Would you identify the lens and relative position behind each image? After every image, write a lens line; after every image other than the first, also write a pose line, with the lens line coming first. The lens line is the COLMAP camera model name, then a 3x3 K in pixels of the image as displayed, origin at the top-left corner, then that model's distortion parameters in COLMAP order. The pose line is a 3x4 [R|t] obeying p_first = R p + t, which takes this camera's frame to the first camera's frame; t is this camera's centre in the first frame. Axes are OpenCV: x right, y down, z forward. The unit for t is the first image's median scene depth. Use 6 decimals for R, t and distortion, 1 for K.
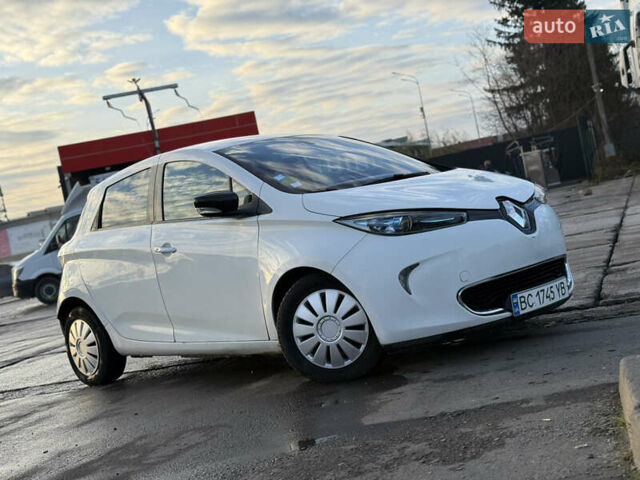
lens RADIAL K [[895.7, 0, 324.6], [0, 895.7, 233.8], [0, 0, 1]] dist [0.116284, 0.000000]
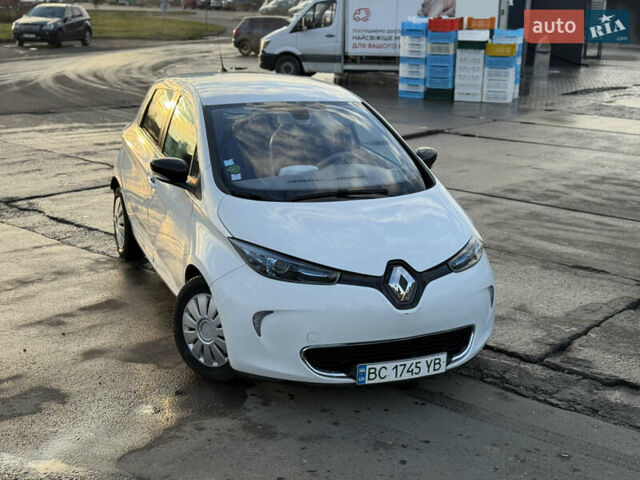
lens RADIAL K [[895.7, 0, 317.1], [0, 895.7, 241.2], [0, 0, 1]] dist [0.116284, 0.000000]
pose [[0.911763, 0.298380, -0.282238, 0.392969], [-0.212239, 0.930609, 0.298198, -0.337379], [0.351629, -0.211984, 0.911822, 0.096765]]
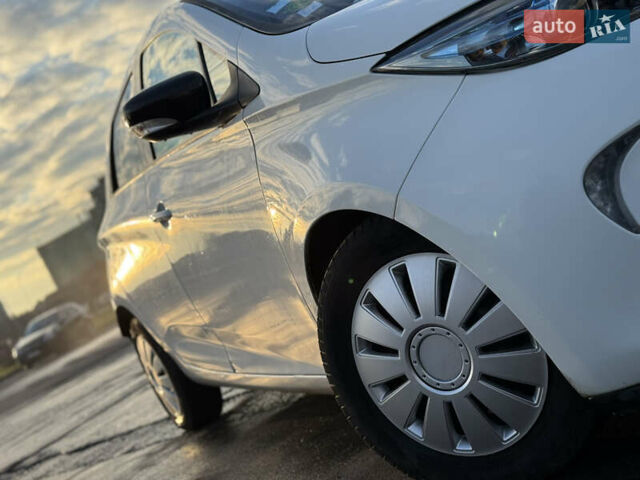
lens RADIAL K [[895.7, 0, 314.8], [0, 895.7, 238.6], [0, 0, 1]] dist [0.116284, 0.000000]
pose [[0.918377, -0.225248, -0.325341, 0.089982], [0.263921, 0.961265, 0.079473, 0.015669], [0.294838, -0.158851, 0.942251, 0.640963]]
